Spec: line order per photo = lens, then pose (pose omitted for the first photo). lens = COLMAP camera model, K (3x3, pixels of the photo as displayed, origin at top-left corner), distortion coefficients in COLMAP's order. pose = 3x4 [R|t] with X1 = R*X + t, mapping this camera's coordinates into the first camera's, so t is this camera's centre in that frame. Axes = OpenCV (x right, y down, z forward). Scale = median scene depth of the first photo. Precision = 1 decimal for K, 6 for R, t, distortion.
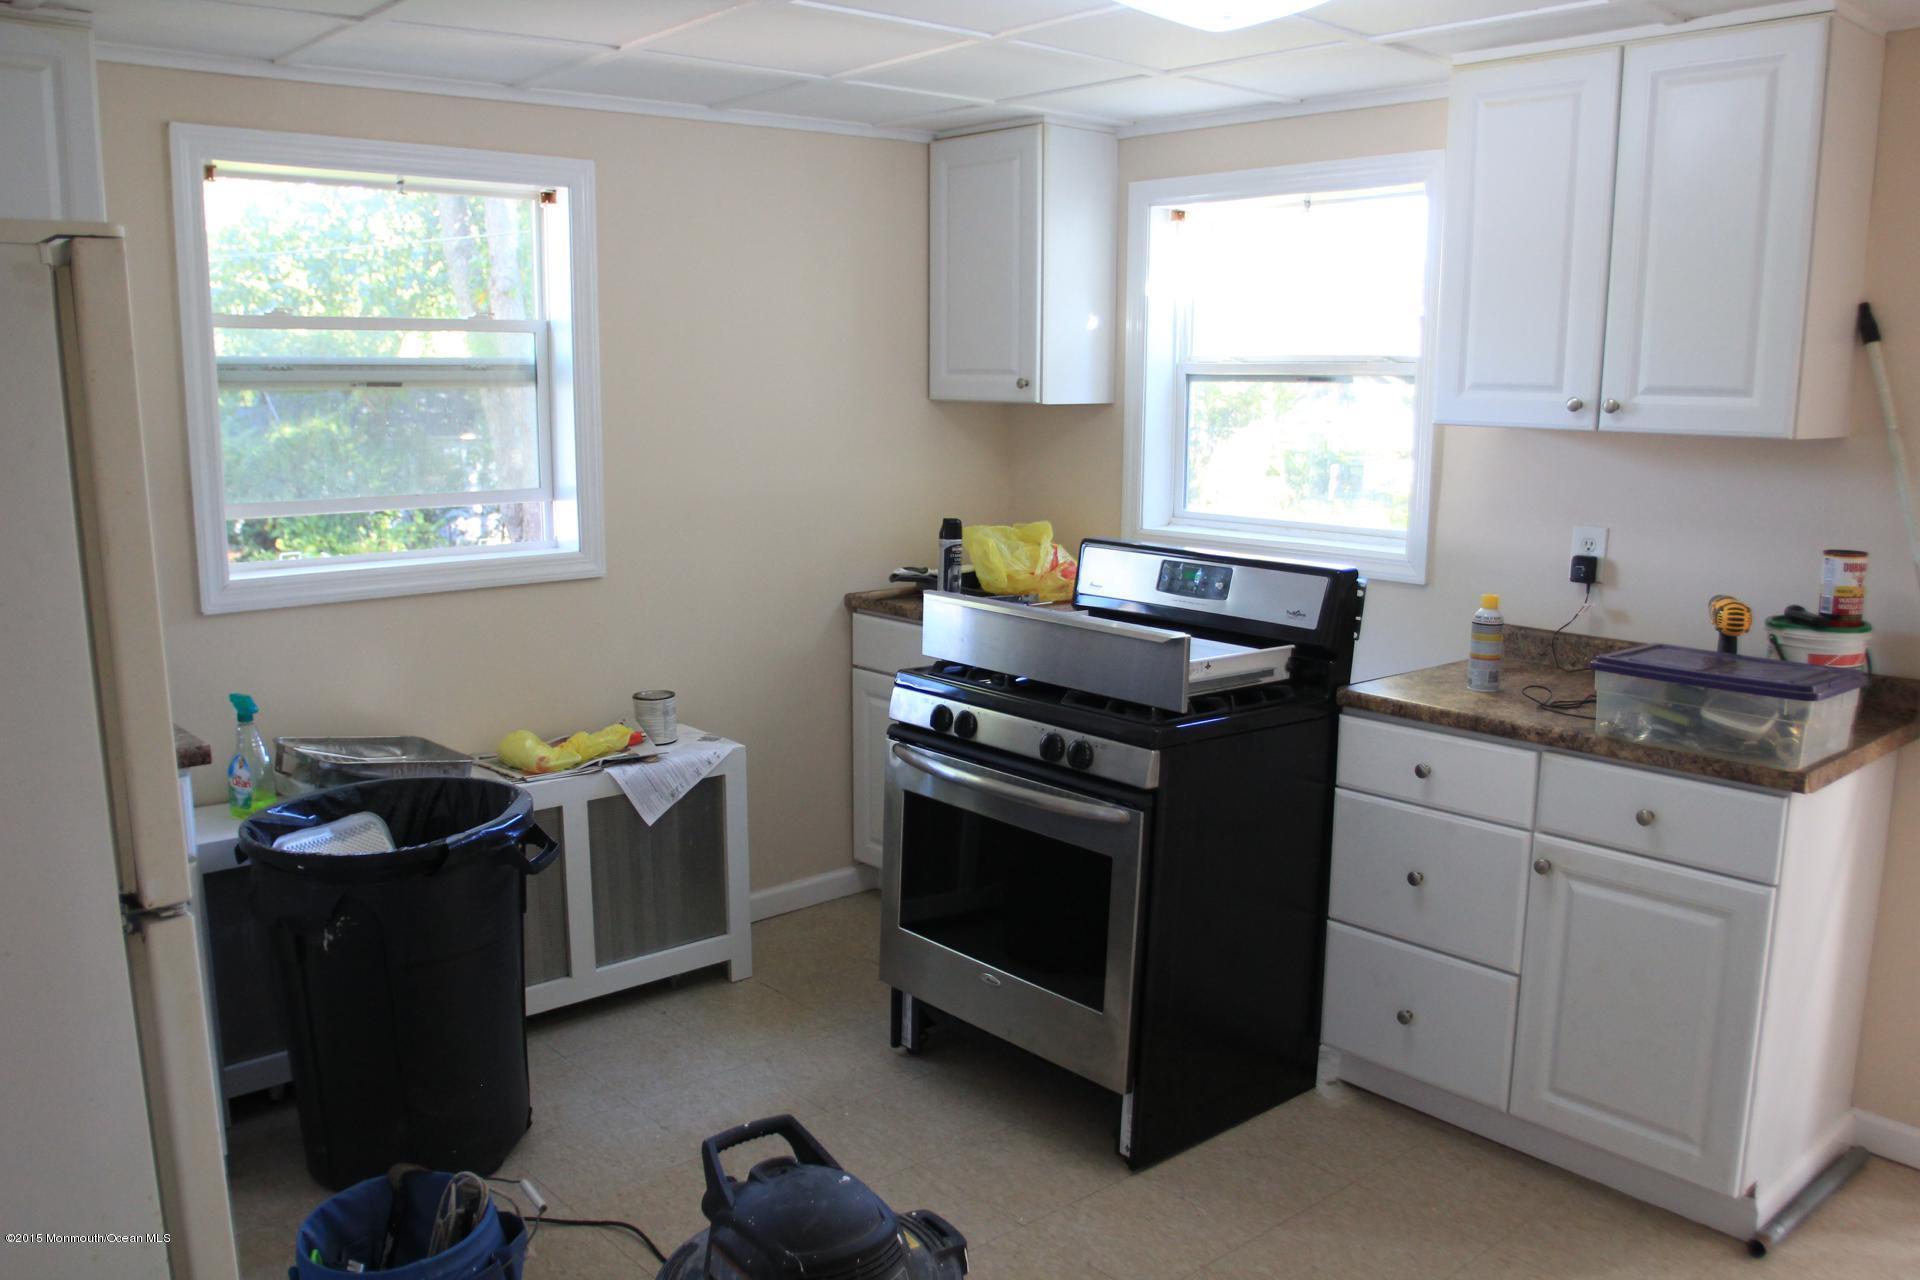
lens RADIAL K [[1536.3, 0, 962.4], [0, 1536.3, 660.0], [0, 0, 1]] dist [-0.069751, 0.009941]
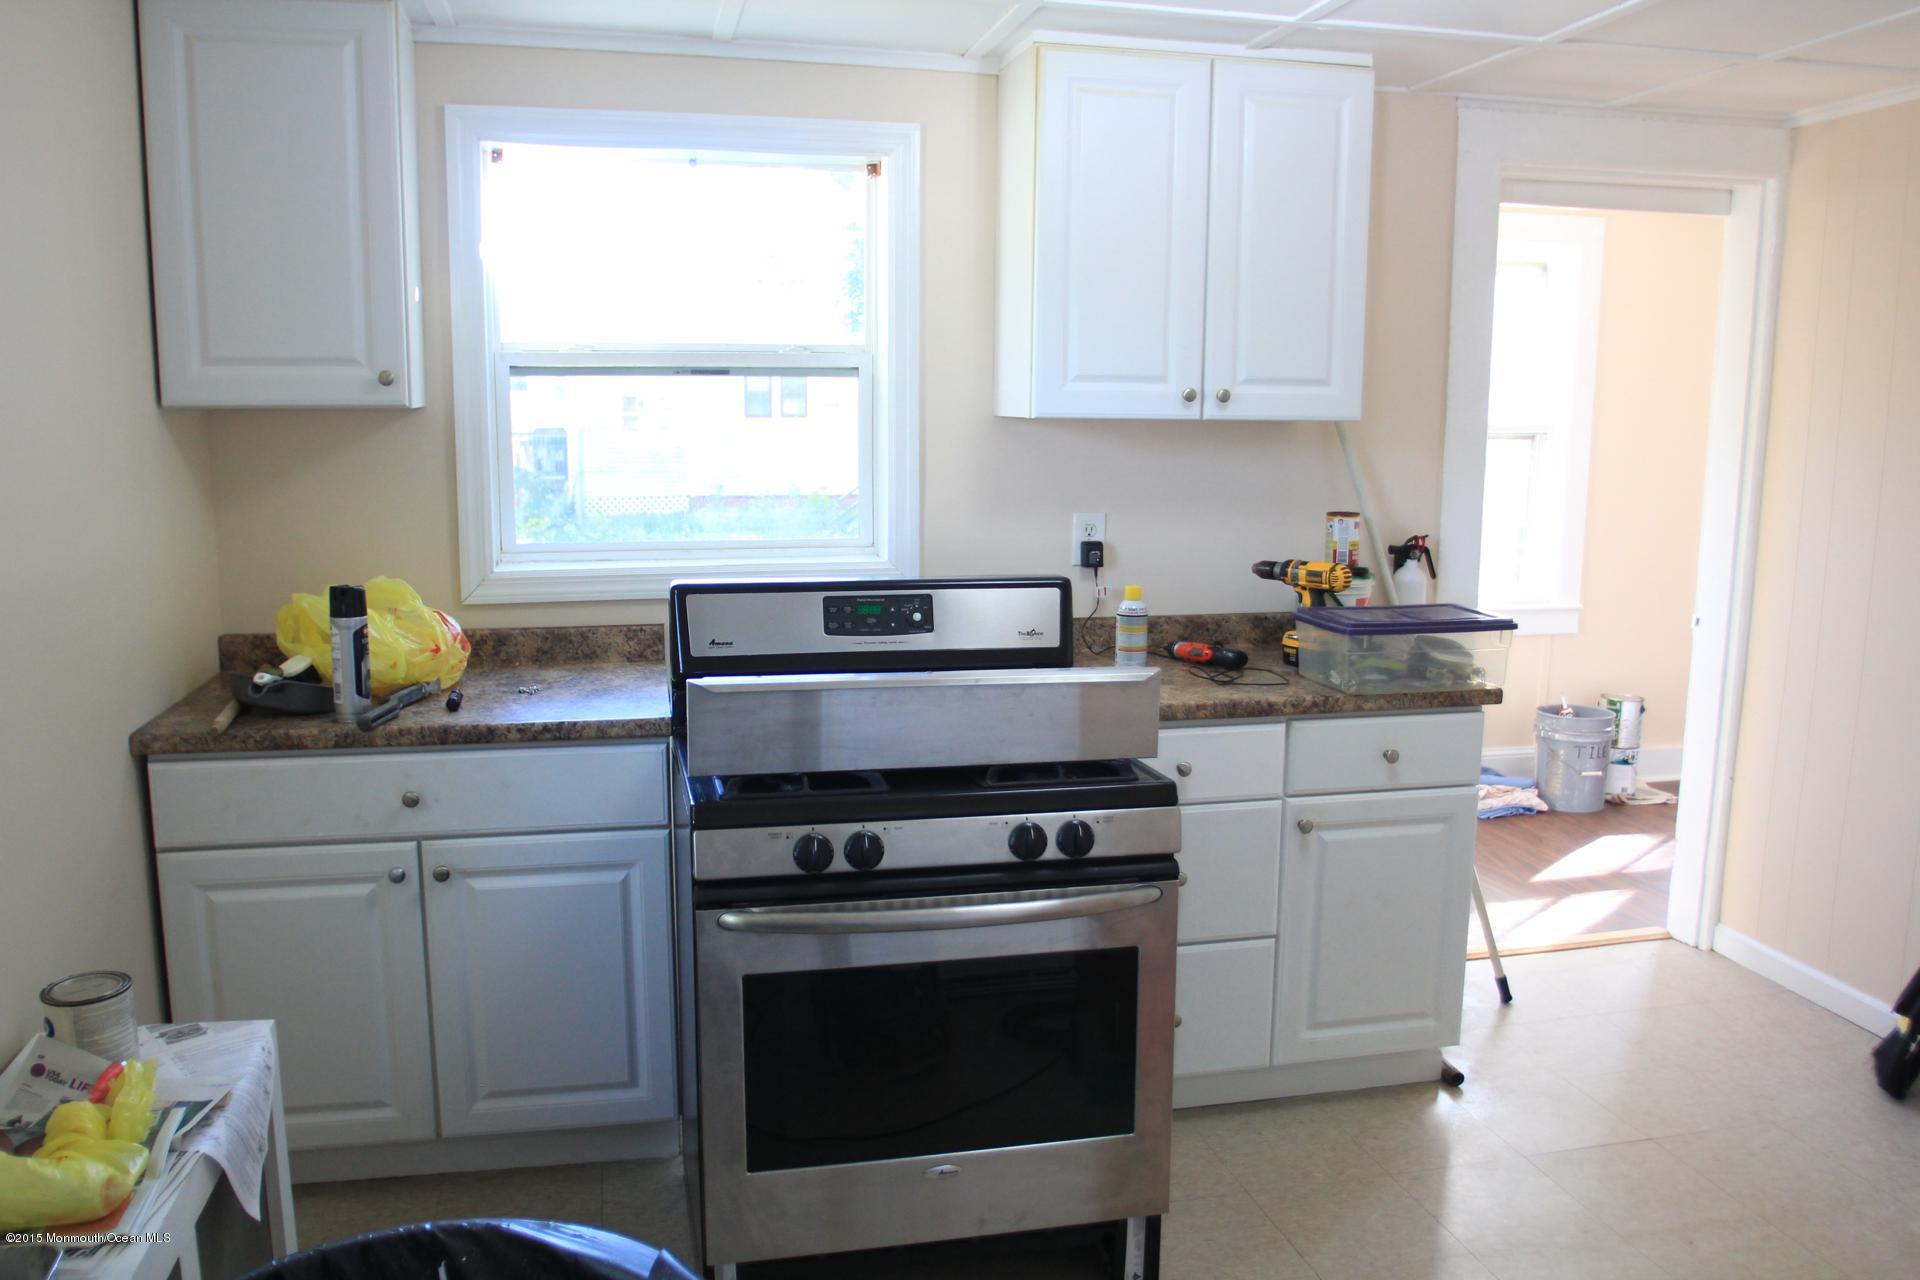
lens RADIAL K [[1536.3, 0, 962.4], [0, 1536.3, 660.0], [0, 0, 1]] dist [-0.069751, 0.009941]
pose [[0.477678, -0.156074, 0.864560, -0.619111], [0.155024, 0.983625, 0.091916, -0.111111], [-0.864749, 0.090121, 0.494051, 0.636309]]
